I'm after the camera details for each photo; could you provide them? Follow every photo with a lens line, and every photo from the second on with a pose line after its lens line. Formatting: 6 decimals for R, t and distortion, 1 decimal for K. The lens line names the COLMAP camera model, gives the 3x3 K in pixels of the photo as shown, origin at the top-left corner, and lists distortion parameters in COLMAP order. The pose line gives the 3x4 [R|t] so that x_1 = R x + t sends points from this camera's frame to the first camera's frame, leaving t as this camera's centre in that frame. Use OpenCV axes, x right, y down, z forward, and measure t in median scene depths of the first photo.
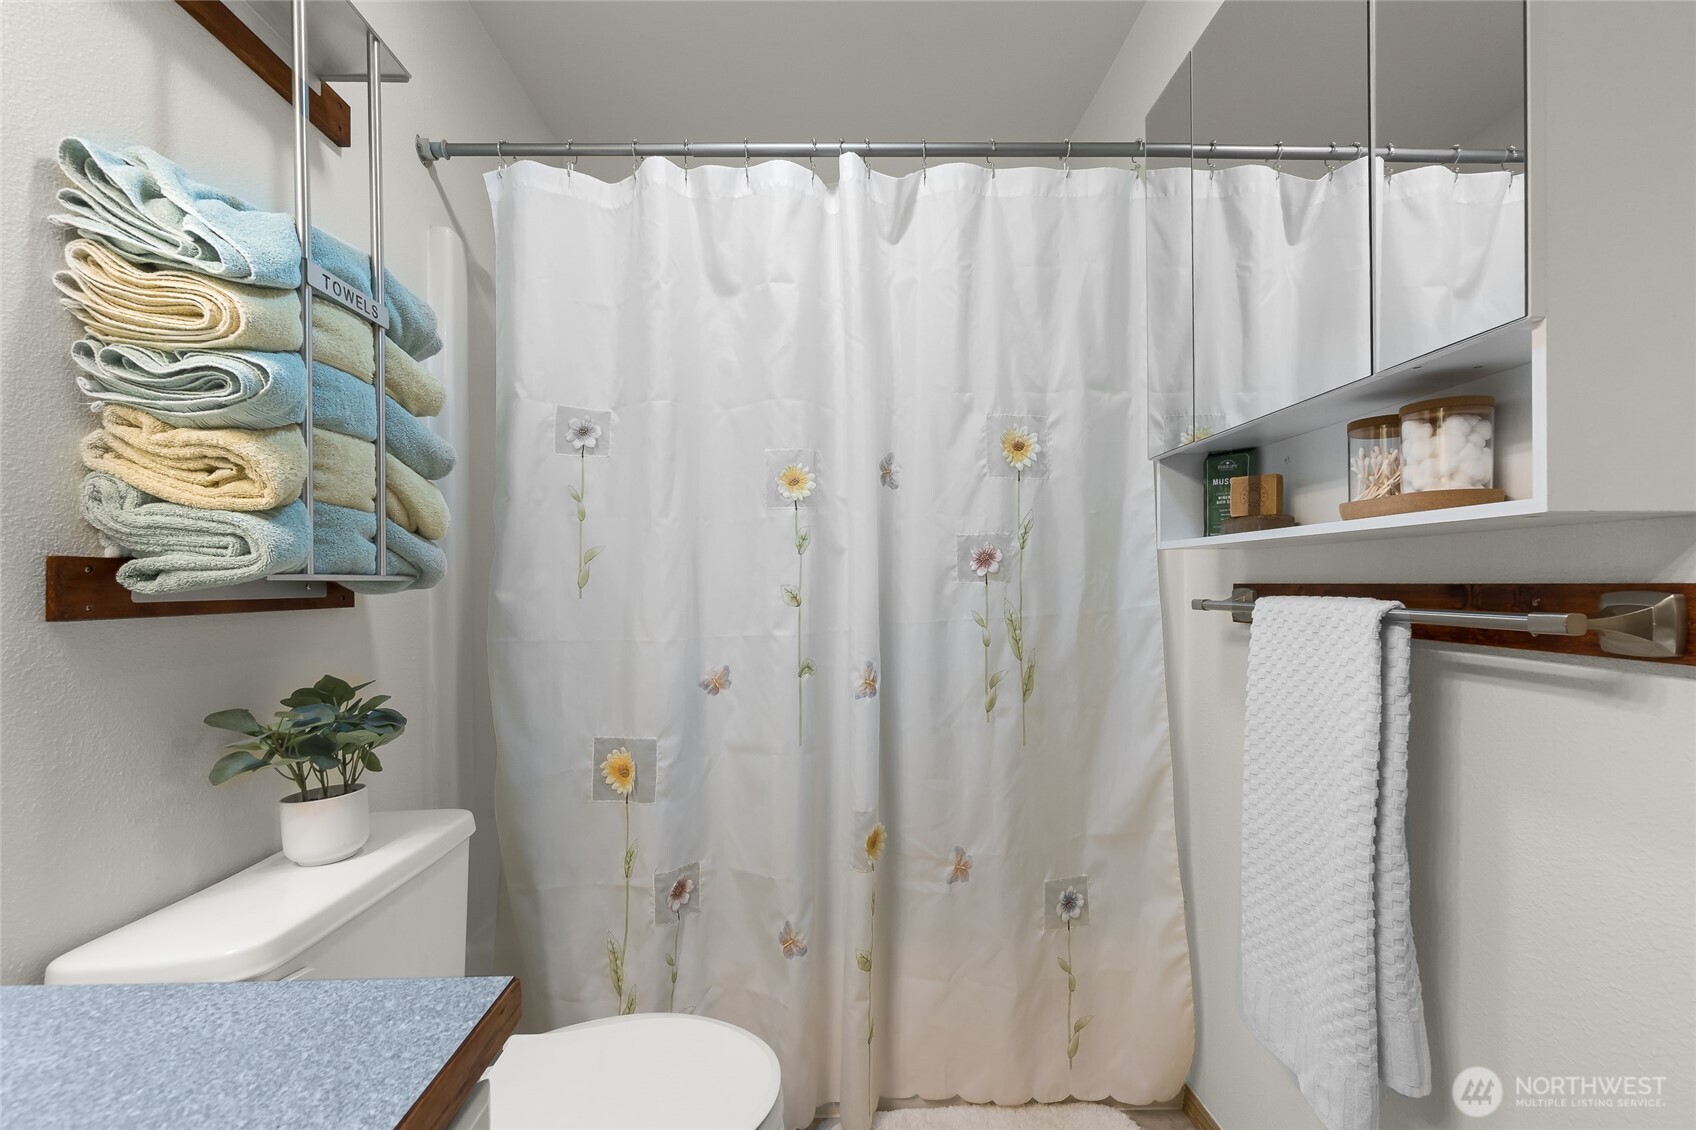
lens RADIAL K [[752.8, 0, 850.3], [0, 752.8, 592.0], [0, 0, 1]] dist [-0.003253, -0.000324]
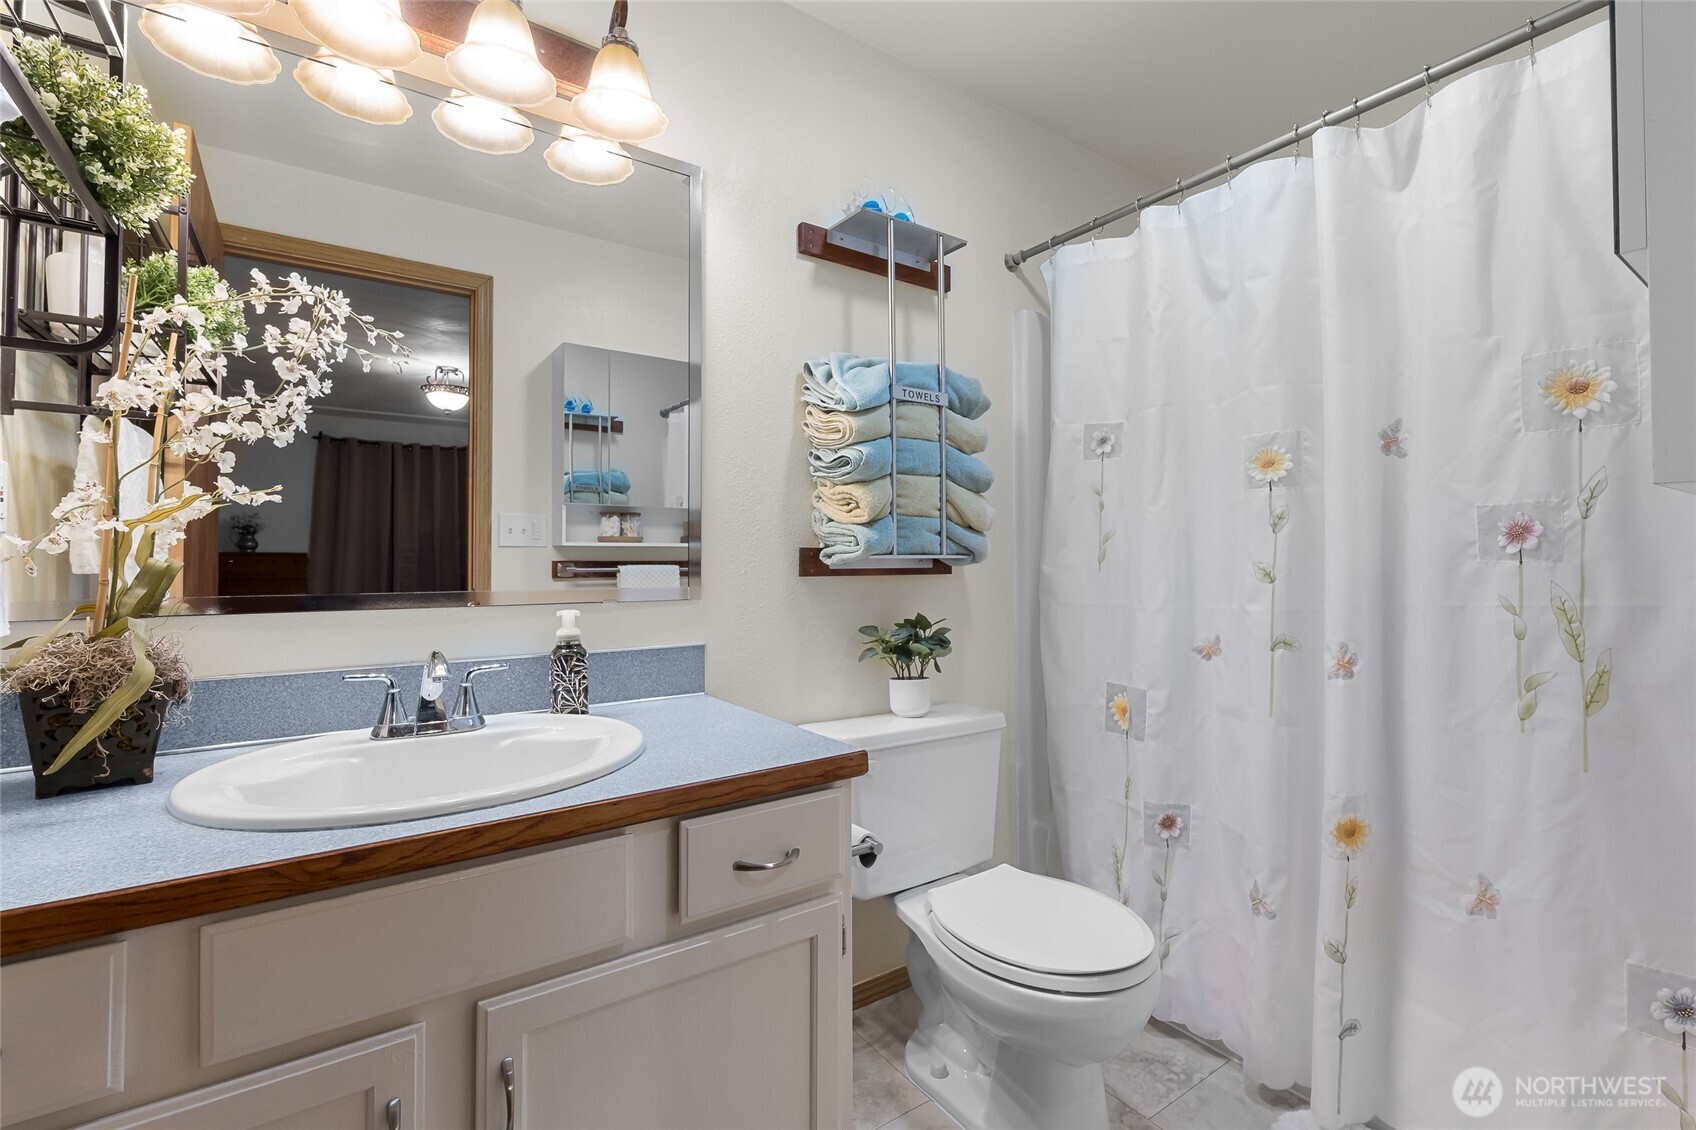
lens RADIAL K [[750.0, 0, 819.1], [0, 750.0, 558.9], [0, 0, 1]] dist [-0.001222, -0.000277]
pose [[0.529435, 0.004516, -0.848339, 0.480041], [-0.010697, 0.999942, -0.001353, -0.006388], [0.848283, 0.009790, 0.529452, -0.081903]]
